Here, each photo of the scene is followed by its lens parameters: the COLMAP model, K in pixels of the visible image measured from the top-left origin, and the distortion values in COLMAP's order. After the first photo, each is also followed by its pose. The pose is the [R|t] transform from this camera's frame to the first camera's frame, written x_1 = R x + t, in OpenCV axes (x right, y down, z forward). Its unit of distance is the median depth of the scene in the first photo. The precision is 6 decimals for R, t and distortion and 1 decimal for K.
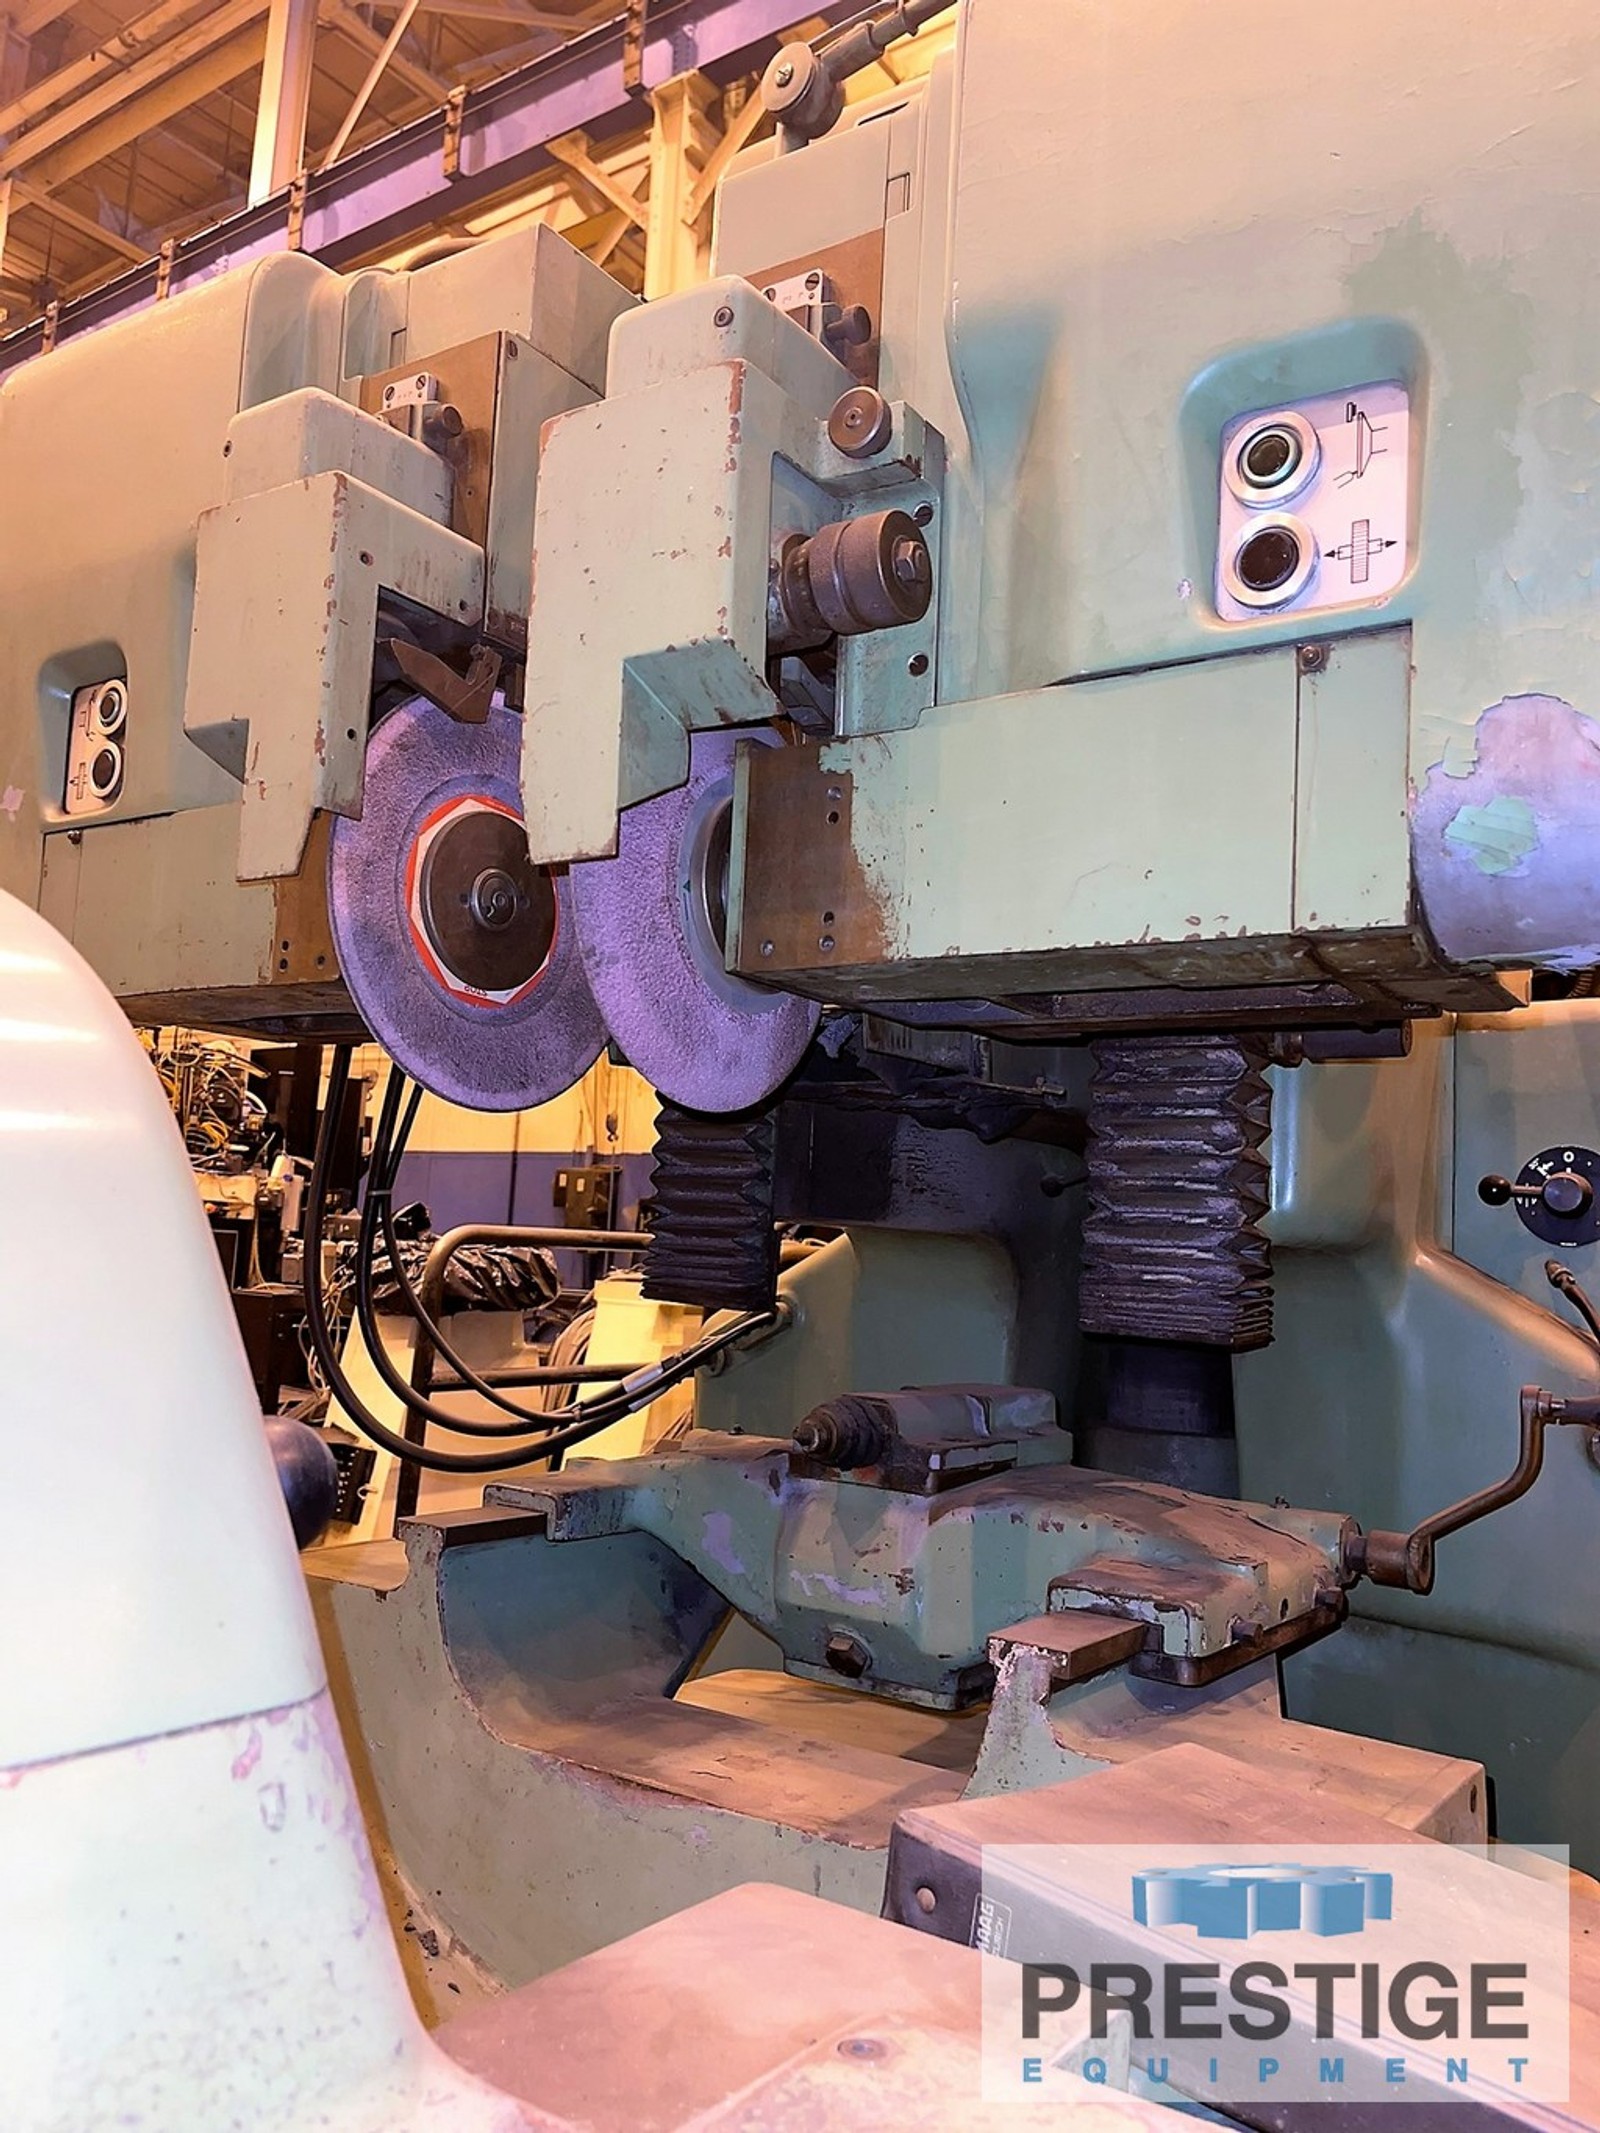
lens RADIAL K [[1626.2, 0, 844.3], [0, 1626.2, 1085.1], [0, 0, 1]] dist [0.057378, -0.082861]
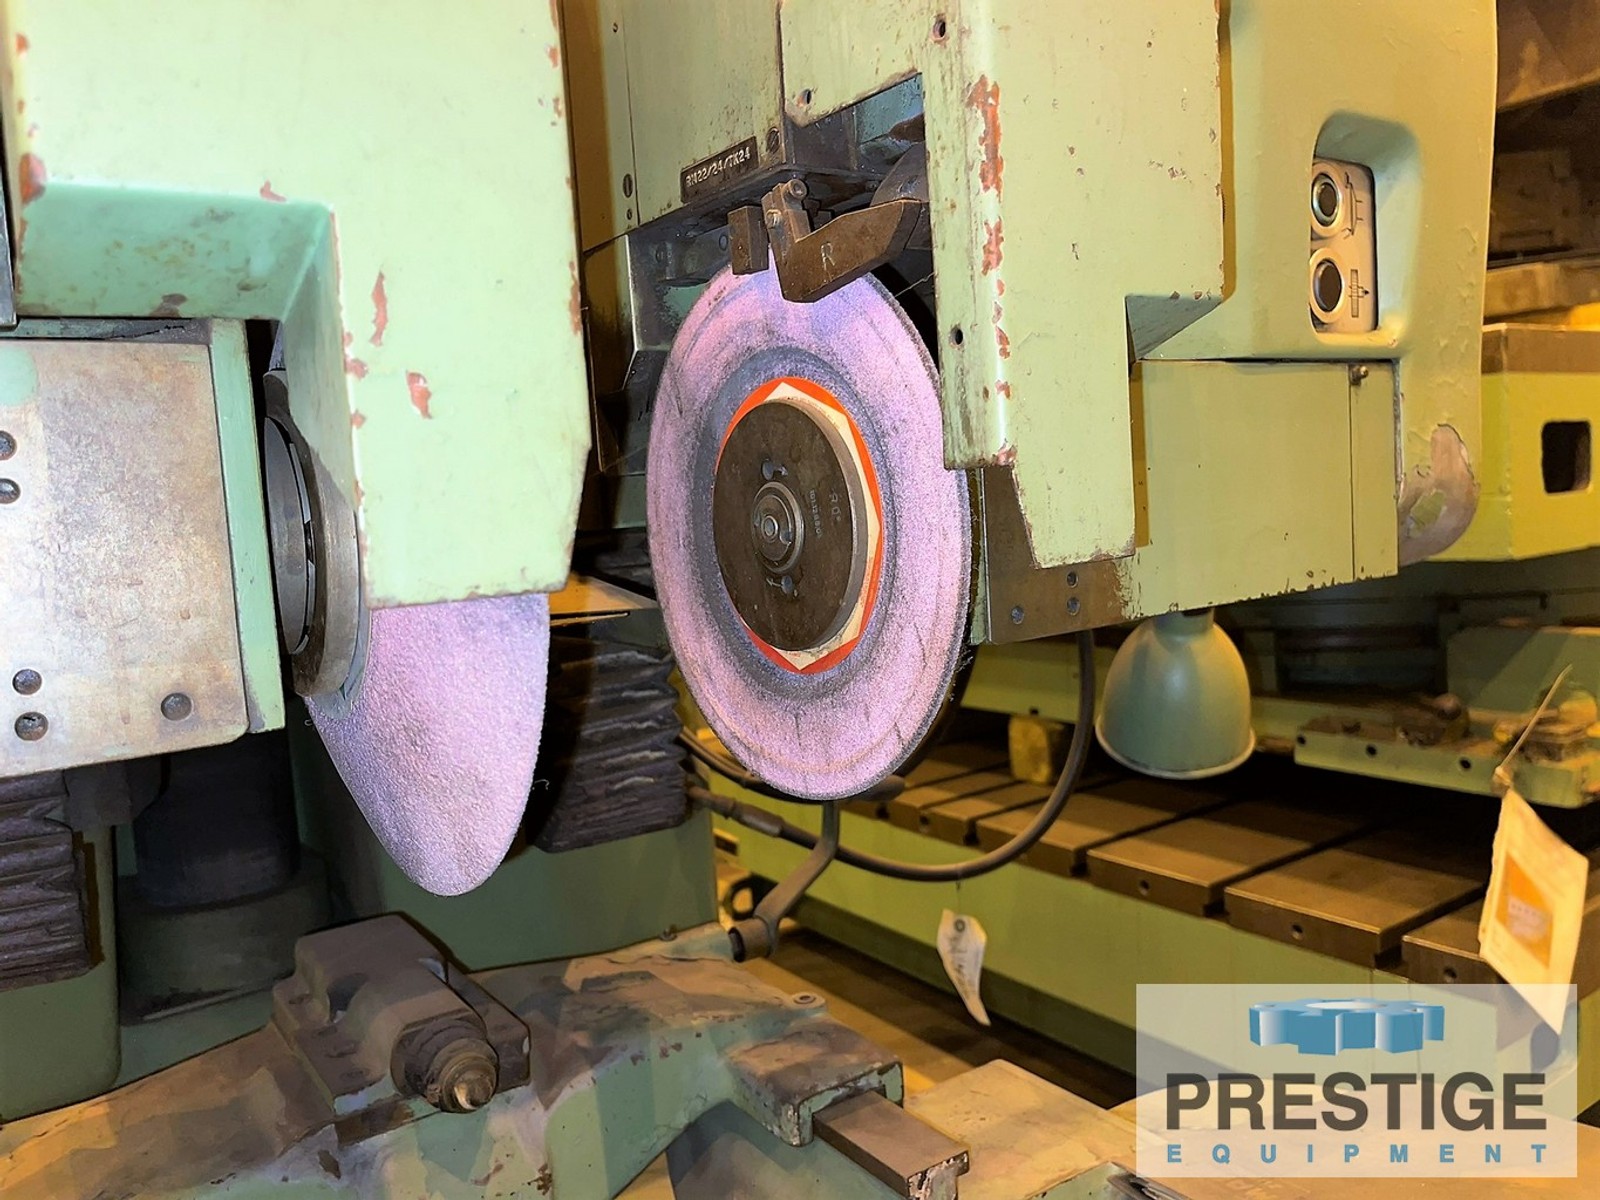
lens RADIAL K [[1219.9, 0, 804.0], [0, 1219.9, 599.6], [0, 0, 1]] dist [0.057378, -0.082861]
pose [[0.371205, -0.153072, 0.915847, -0.641313], [-0.015083, 0.985195, 0.170775, -0.188142], [-0.928428, -0.077207, 0.363401, 0.799883]]
